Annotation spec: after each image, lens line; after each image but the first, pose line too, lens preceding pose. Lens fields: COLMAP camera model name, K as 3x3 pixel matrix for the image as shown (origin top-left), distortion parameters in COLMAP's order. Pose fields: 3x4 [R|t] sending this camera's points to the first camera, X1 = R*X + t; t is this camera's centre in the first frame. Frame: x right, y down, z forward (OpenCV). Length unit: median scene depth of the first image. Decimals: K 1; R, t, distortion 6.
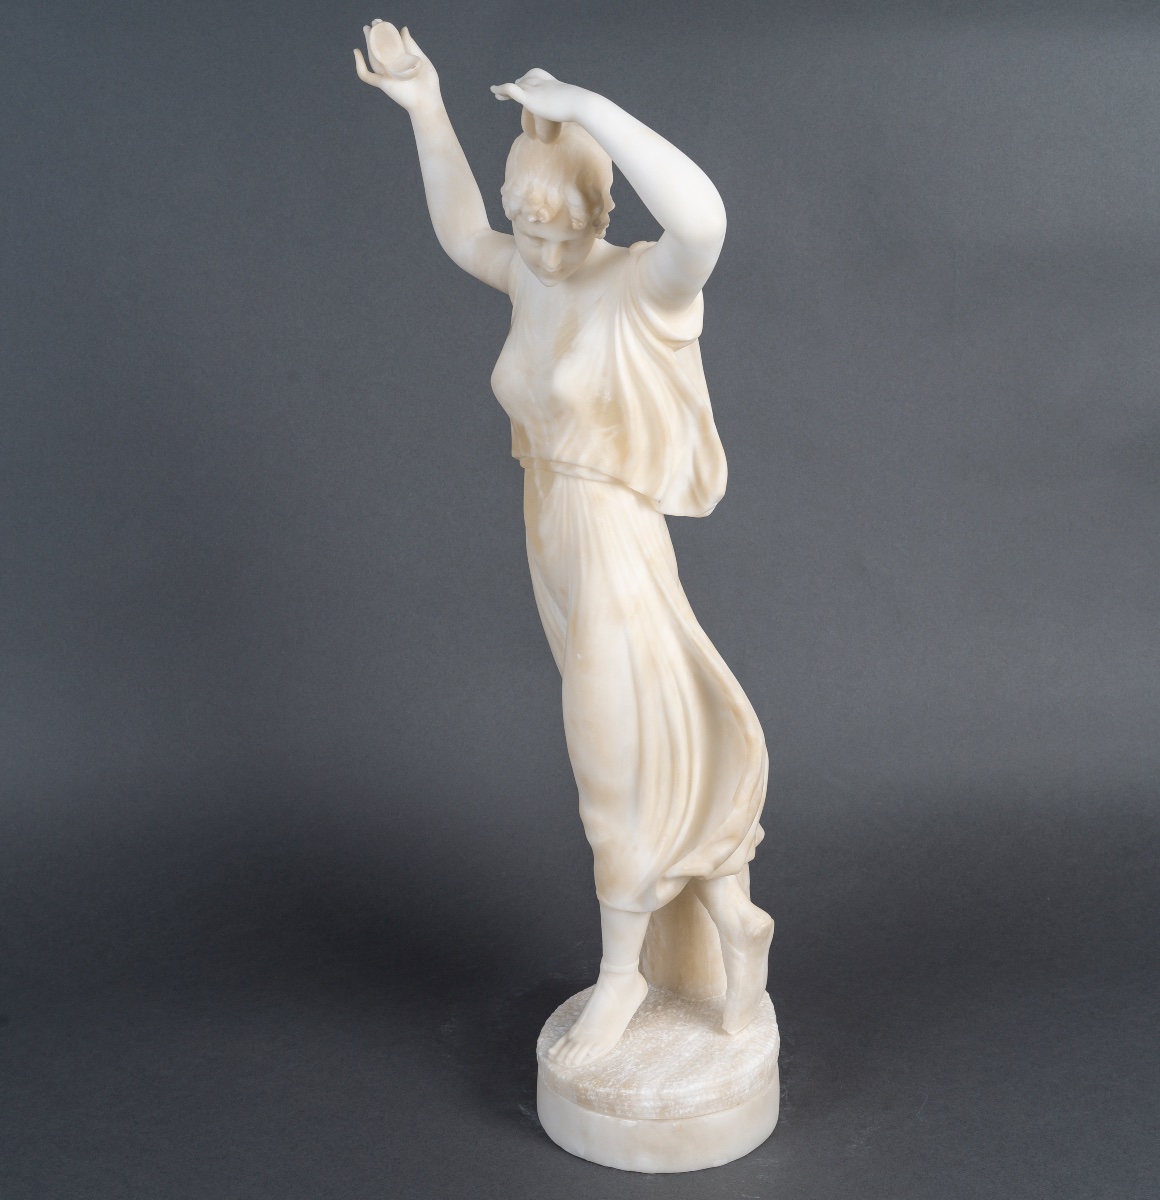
lens RADIAL K [[1530.8, 0, 624.3], [0, 1530.8, 552.1], [0, 0, 1]] dist [0.023751, 0.000000]
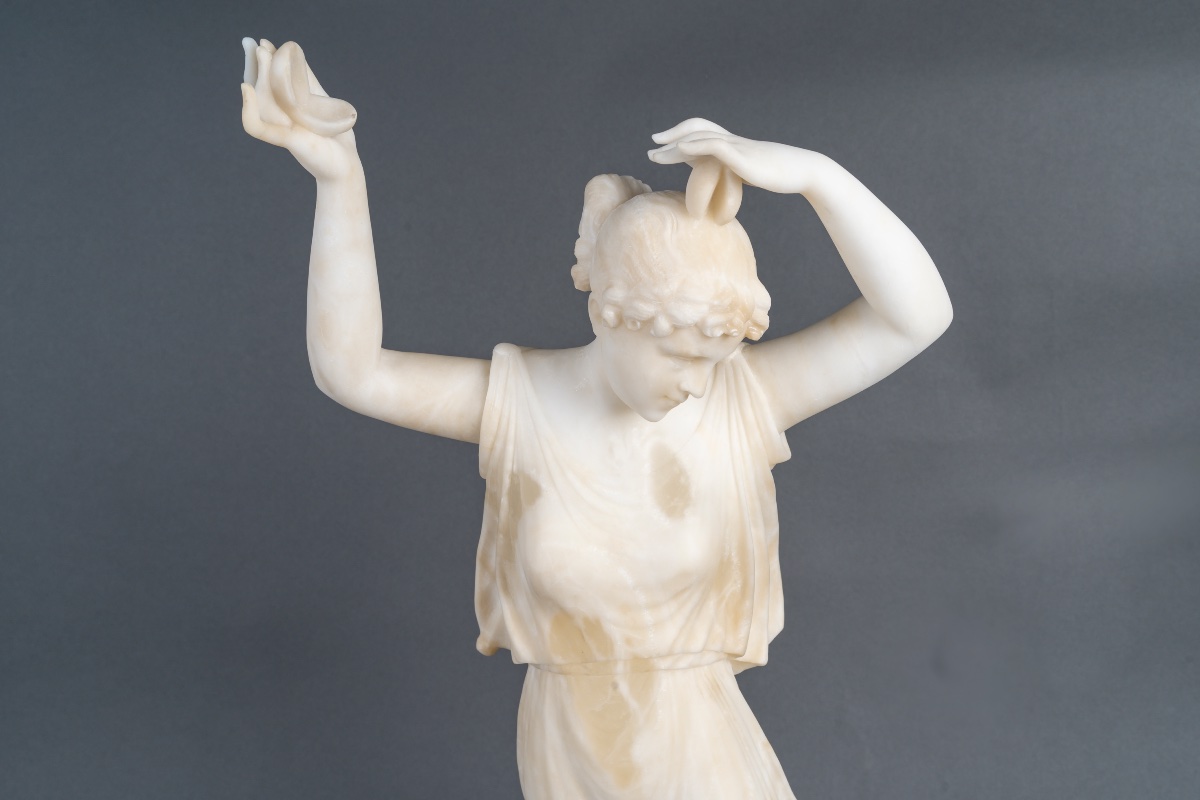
lens RADIAL K [[1068.9, 0, 641.8], [0, 1068.9, 394.6], [0, 0, 1]] dist [0.018699, -0.016182]
pose [[0.993476, -0.012741, -0.113331, 0.031047], [0.003789, 0.996879, -0.078854, -0.077071], [0.113982, 0.077910, 0.990423, 0.295632]]
